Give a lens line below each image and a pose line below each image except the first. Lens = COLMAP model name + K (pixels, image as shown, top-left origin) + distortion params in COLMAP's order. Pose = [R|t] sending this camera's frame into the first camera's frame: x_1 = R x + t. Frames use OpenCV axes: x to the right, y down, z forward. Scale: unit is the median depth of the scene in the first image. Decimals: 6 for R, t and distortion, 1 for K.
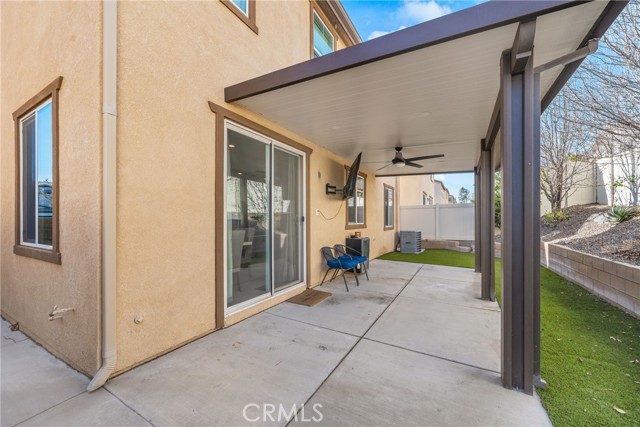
lens RADIAL K [[248.4, 0, 313.9], [0, 248.4, 218.8], [0, 0, 1]] dist [-0.007399, -0.000436]
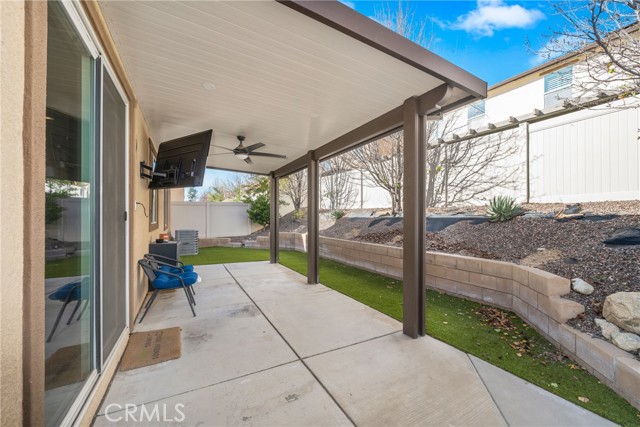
lens RADIAL K [[248.4, 0, 316.7], [0, 248.4, 215.4], [0, 0, 1]] dist [-0.007399, -0.000436]
pose [[0.514503, 0.008054, 0.857451, -0.324588], [-0.005004, 0.999967, -0.006390, 0.000946], [-0.857474, -0.001004, 0.514526, 0.345152]]
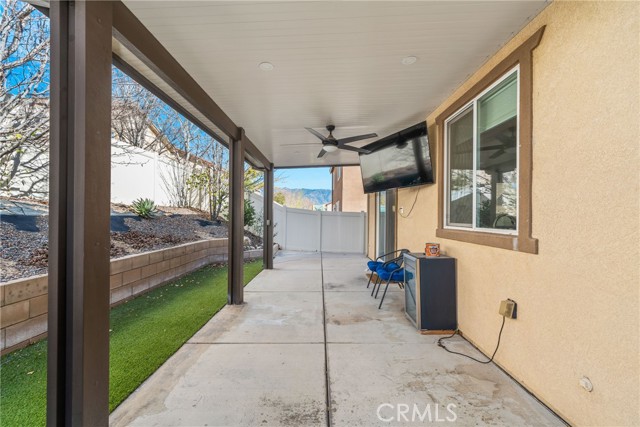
lens RADIAL K [[248.4, 0, 320.9], [0, 248.4, 215.5], [0, 0, 1]] dist [-0.007399, -0.000436]
pose [[-0.854968, -0.005615, -0.518650, 0.885078], [-0.004144, 0.999983, -0.003996, 0.001304], [0.518664, -0.001267, -0.854977, 1.892361]]
